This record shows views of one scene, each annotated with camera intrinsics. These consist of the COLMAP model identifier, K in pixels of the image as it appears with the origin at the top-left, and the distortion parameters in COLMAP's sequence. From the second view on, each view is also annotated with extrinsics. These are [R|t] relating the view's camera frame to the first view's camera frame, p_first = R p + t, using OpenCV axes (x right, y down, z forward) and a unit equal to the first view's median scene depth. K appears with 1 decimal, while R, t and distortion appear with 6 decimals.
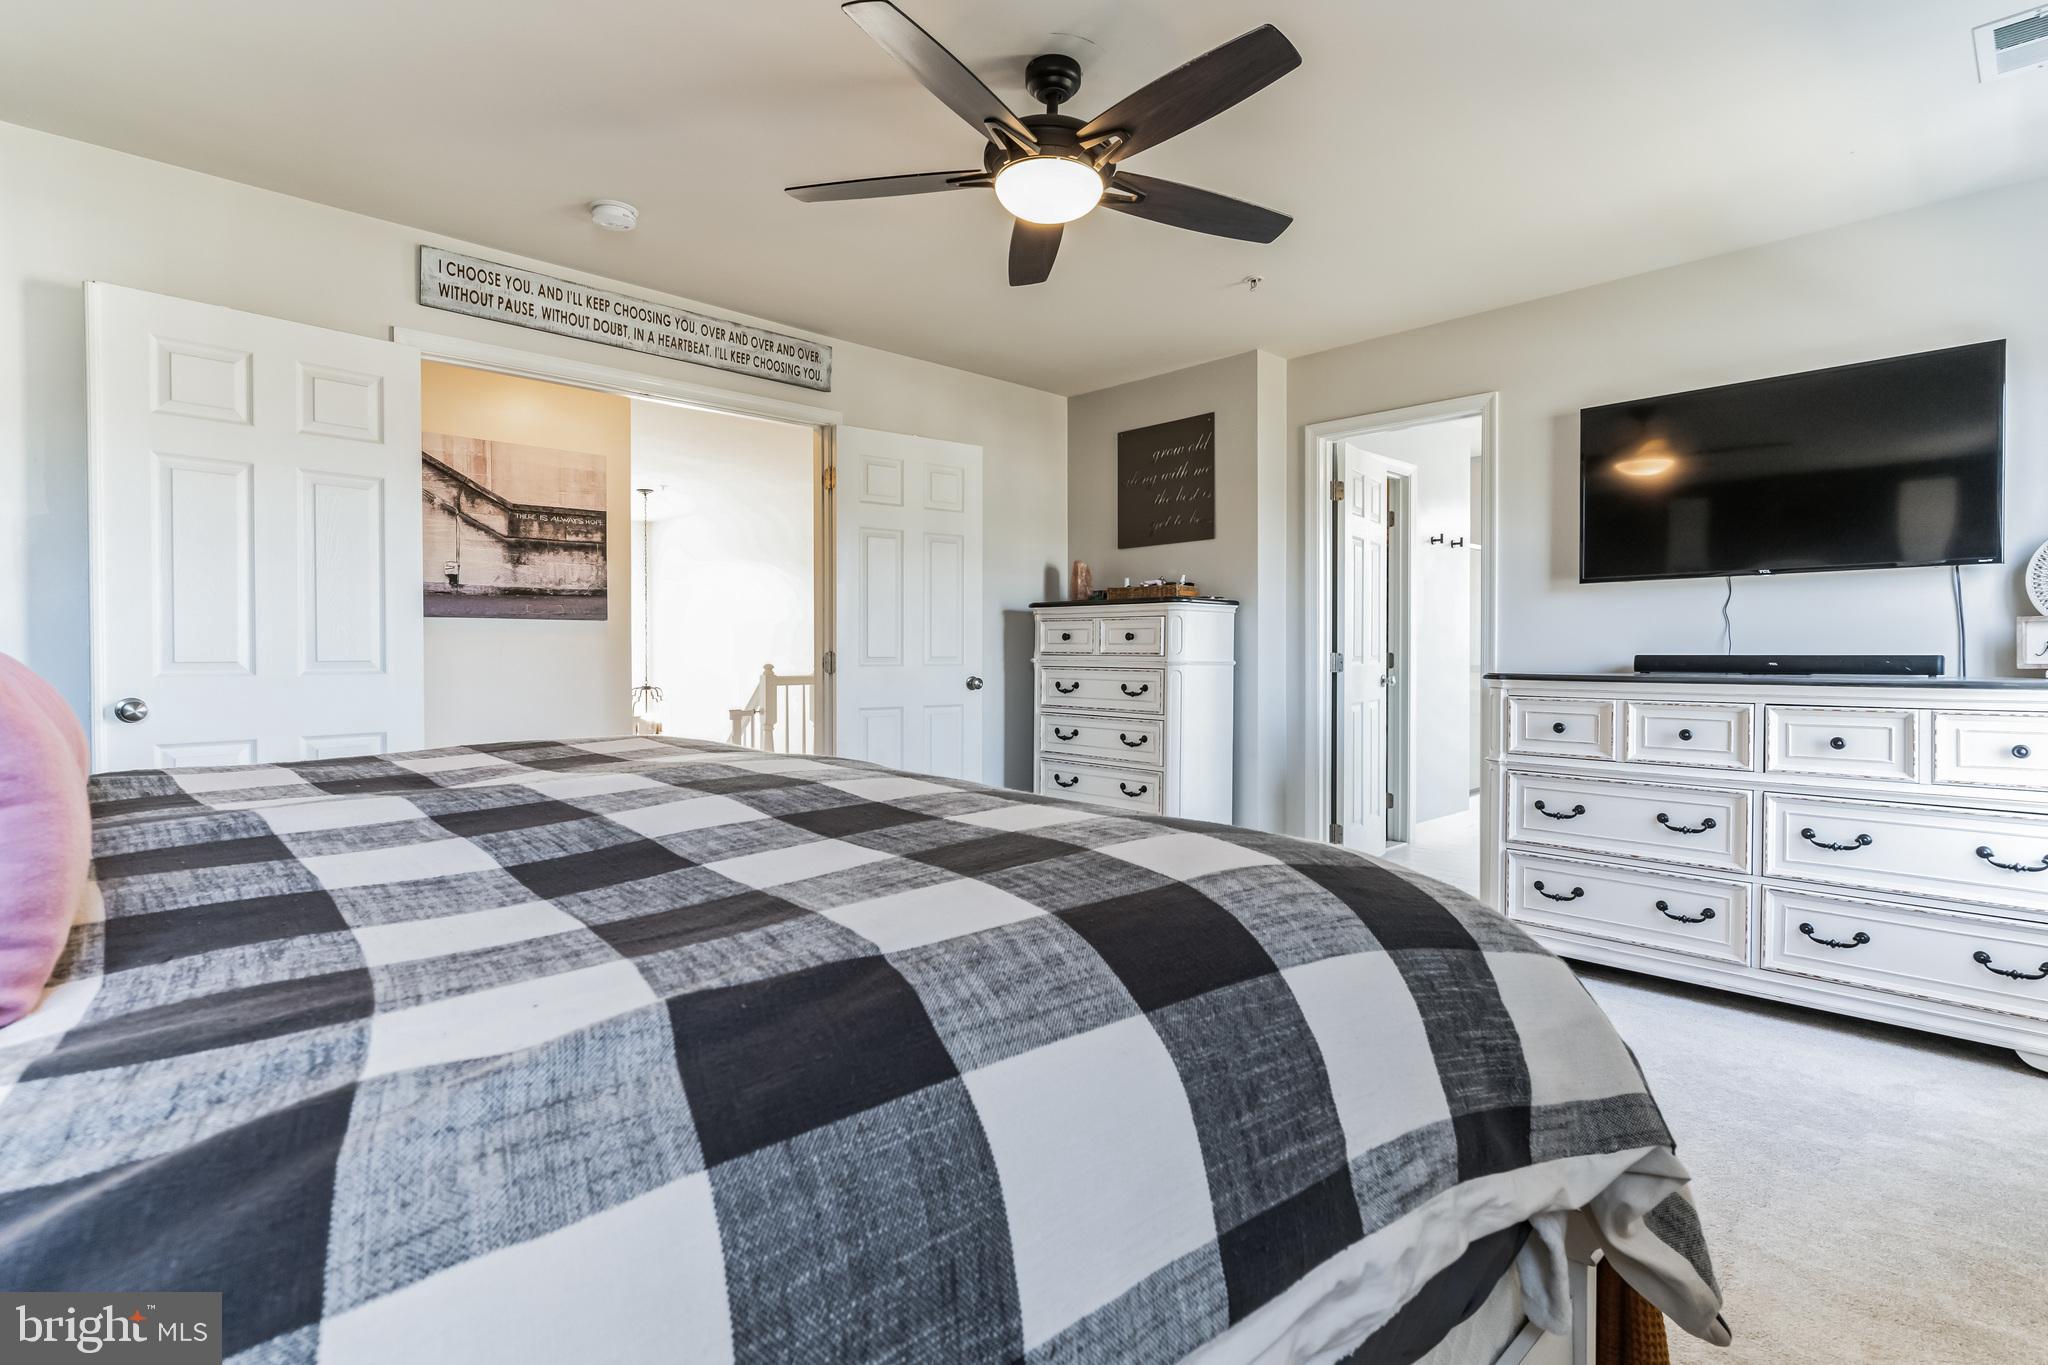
lens RADIAL K [[1010.2, 0, 959.6], [0, 1010.2, 683.4], [0, 0, 1]] dist [-0.009665, -0.000016]
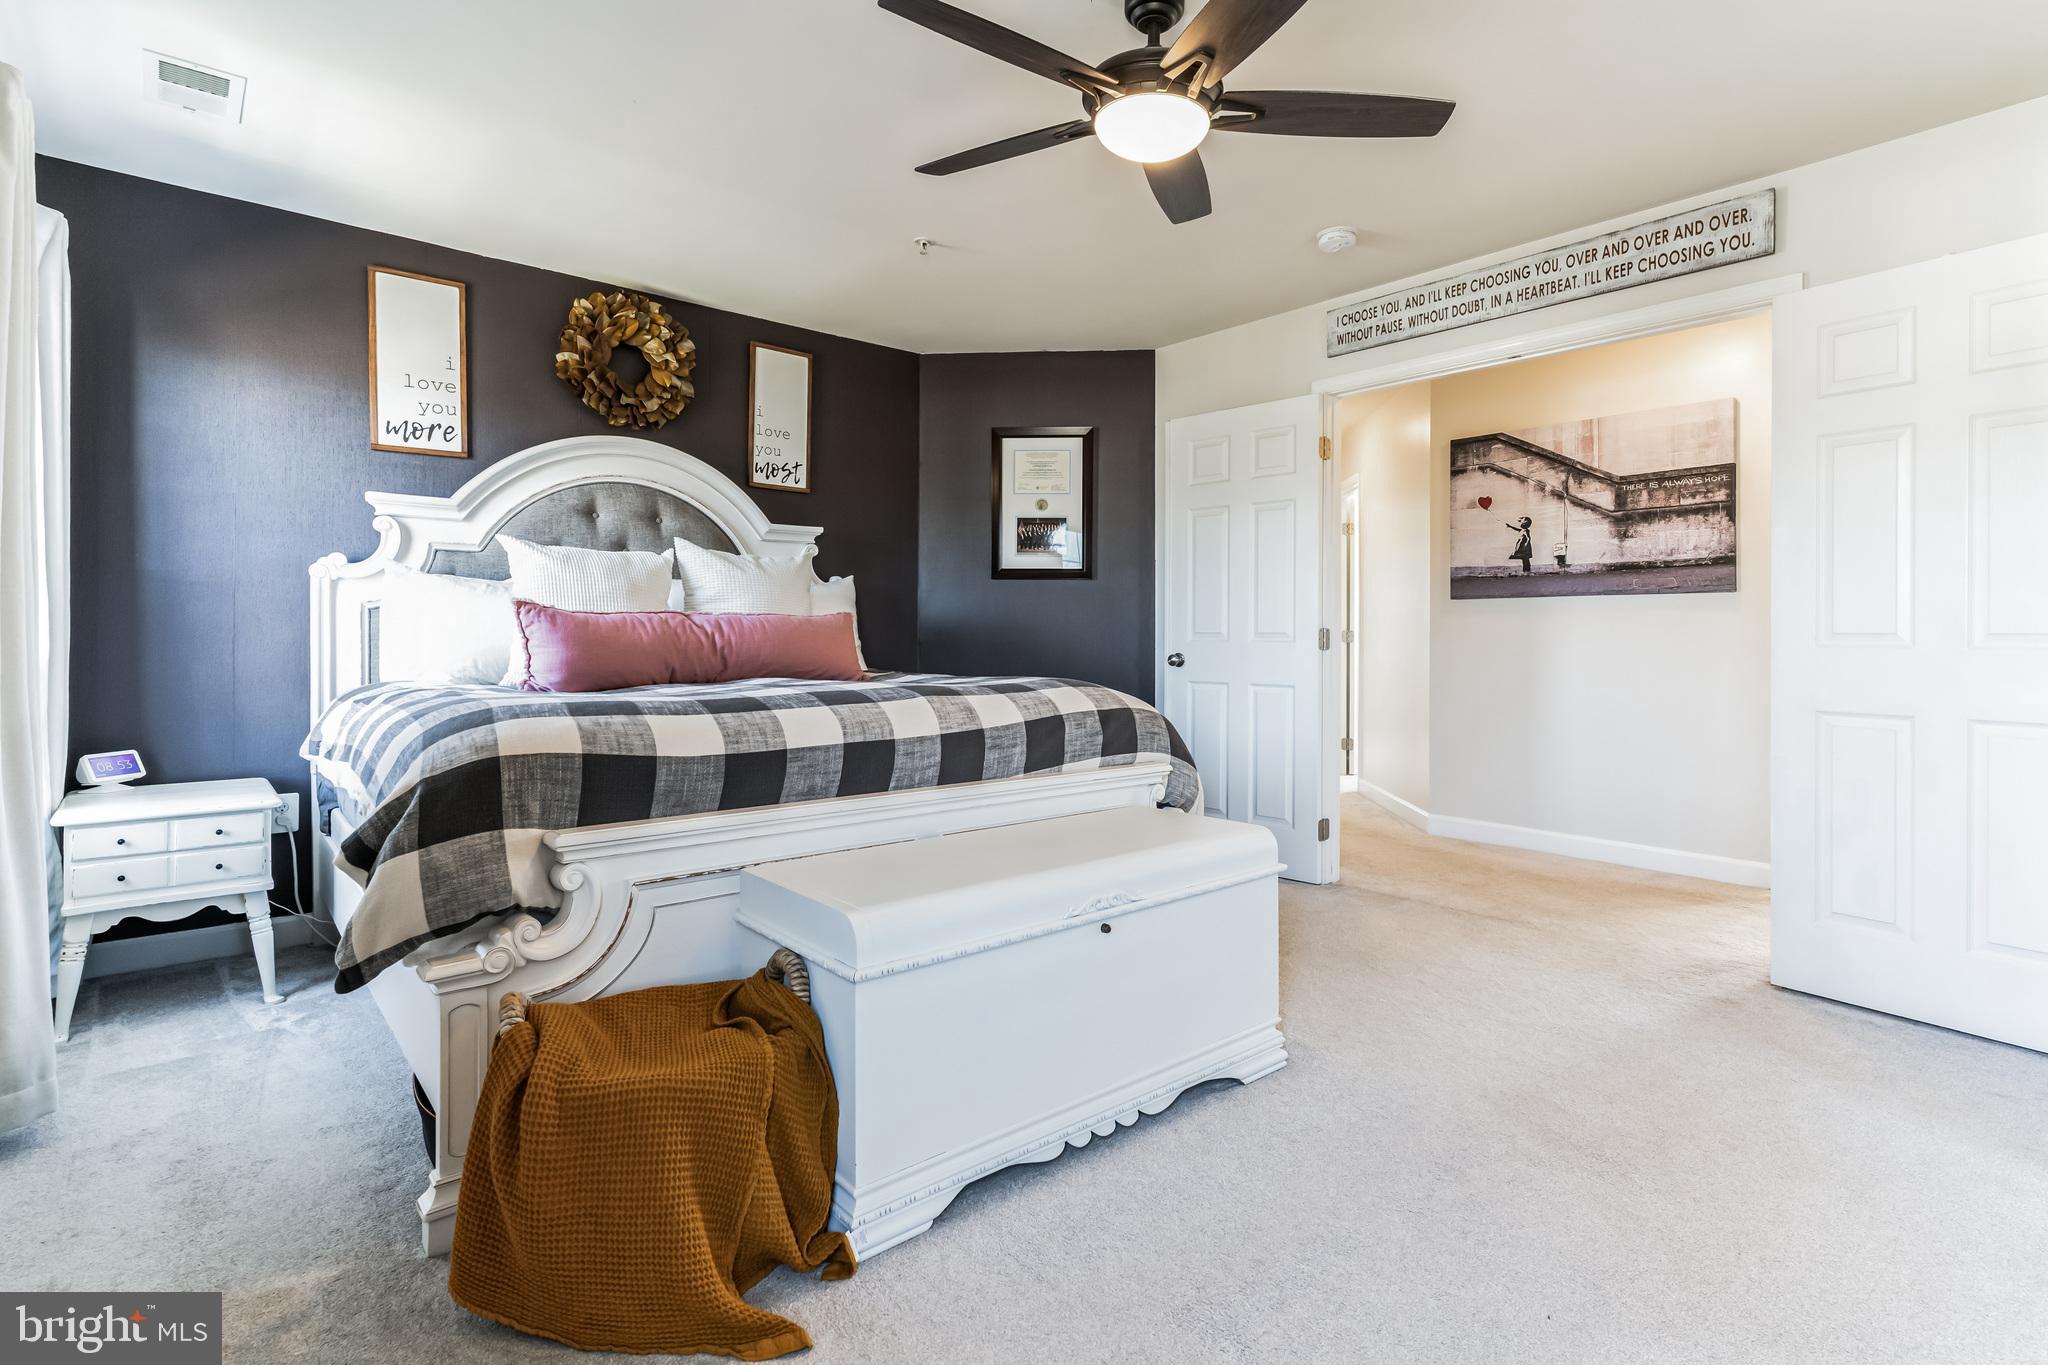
lens RADIAL K [[996.0, 0, 1049.2], [0, 996.0, 652.6], [0, 0, 1]] dist [0.000241, 0.000590]
pose [[-0.036697, 0.018074, -0.999163, 0.591811], [-0.039975, 0.999010, 0.019539, -0.006455], [0.998527, 0.040659, -0.035938, 0.544877]]
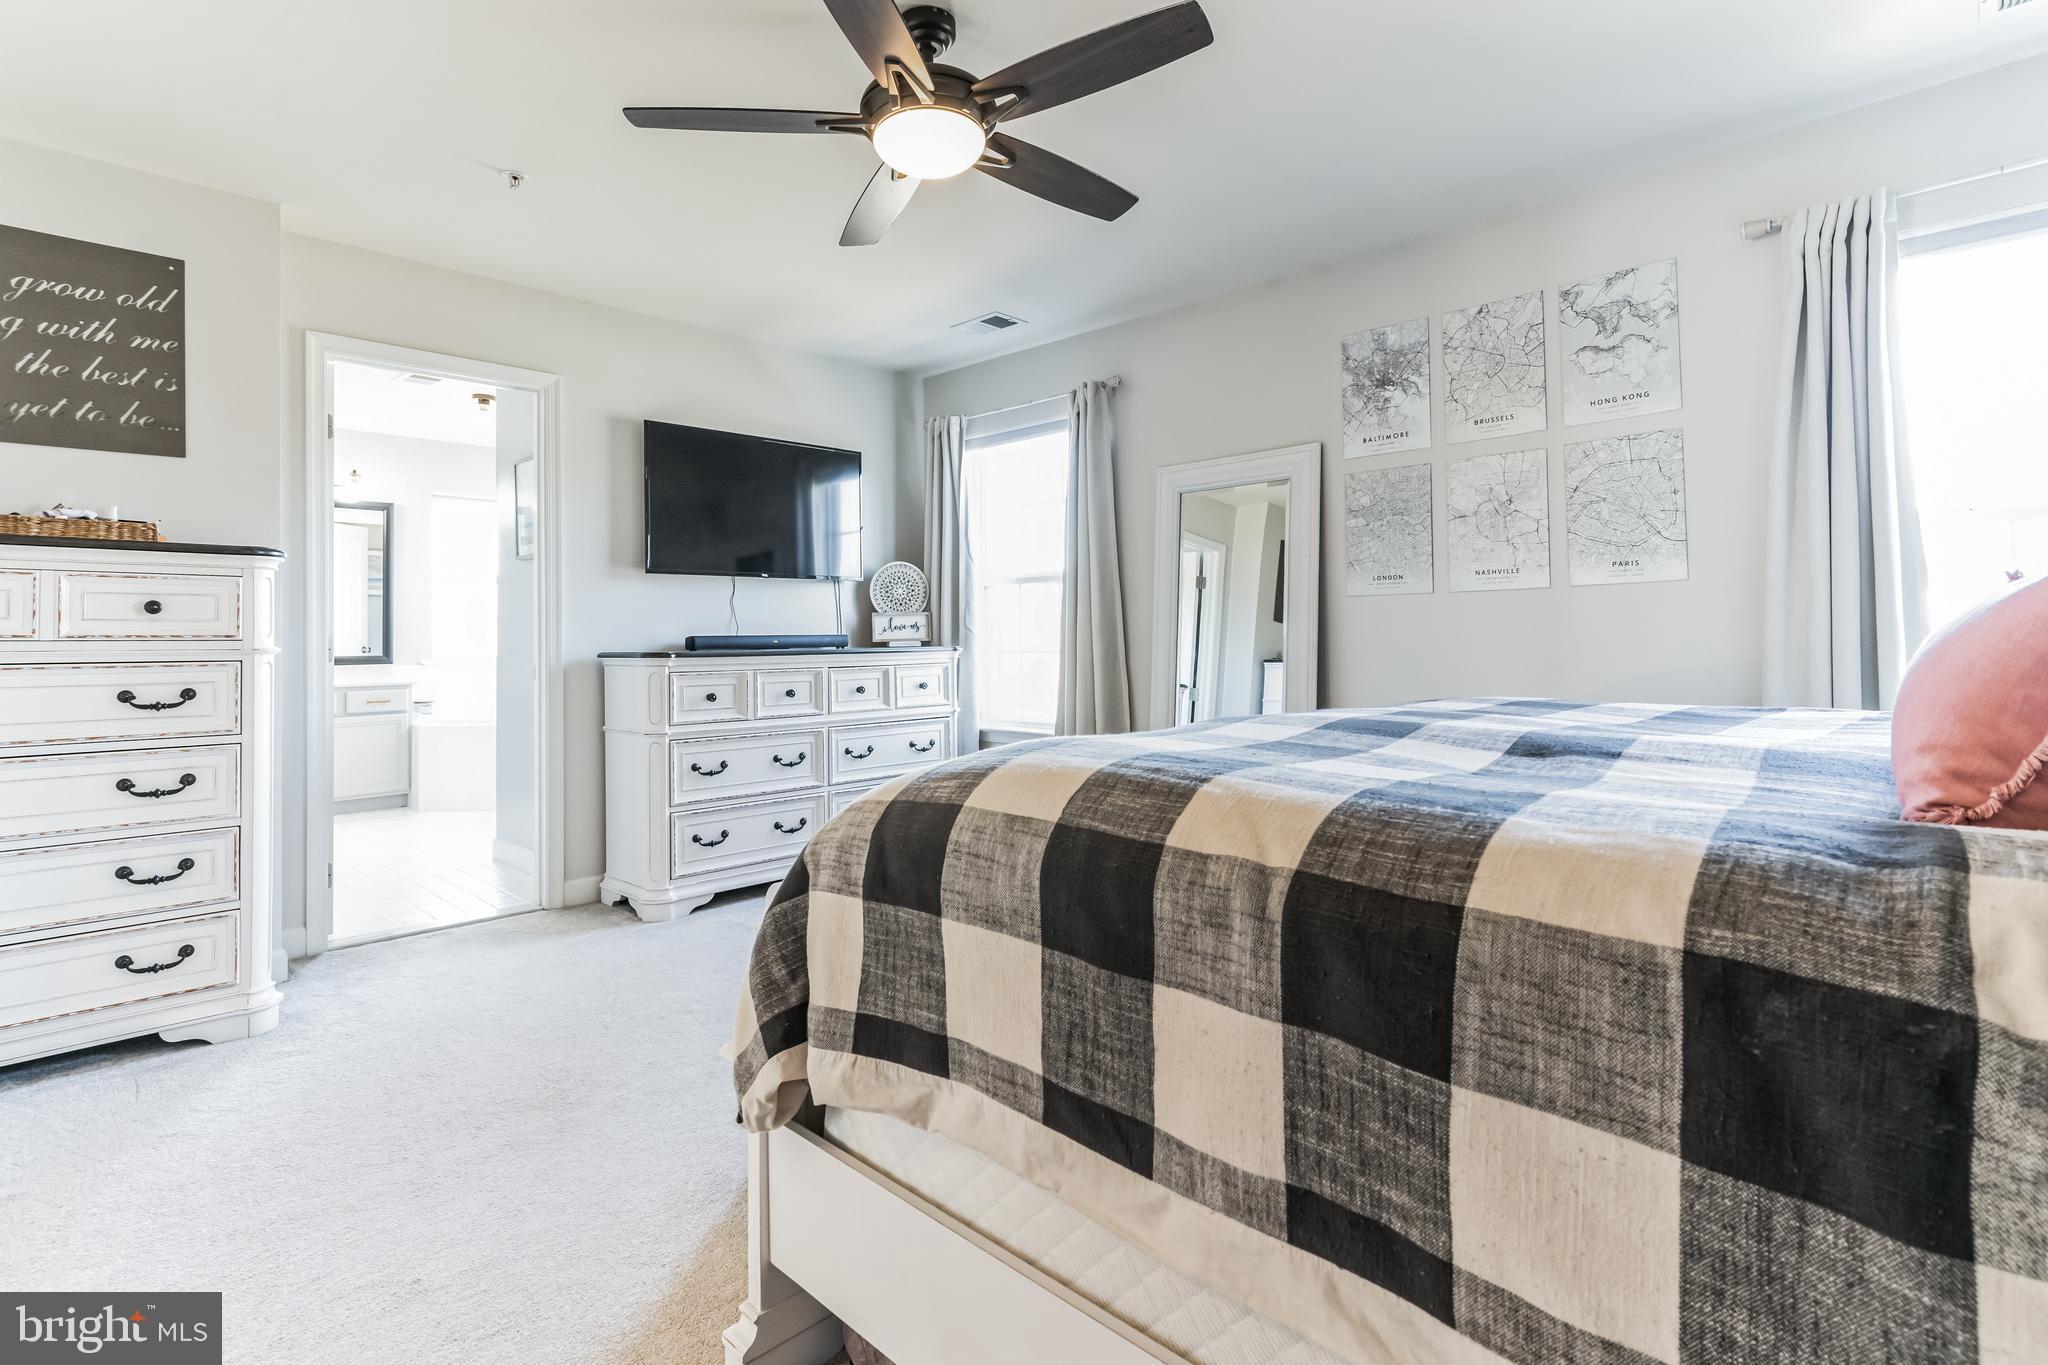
lens RADIAL K [[984.2, 0, 1014.7], [0, 984.2, 680.8], [0, 0, 1]] dist [0.002850, -0.000569]
pose [[-0.062223, -0.040150, 0.997254, -0.445528], [0.045327, 0.998046, 0.043010, -0.006532], [-0.997032, 0.047879, -0.060282, 0.571008]]
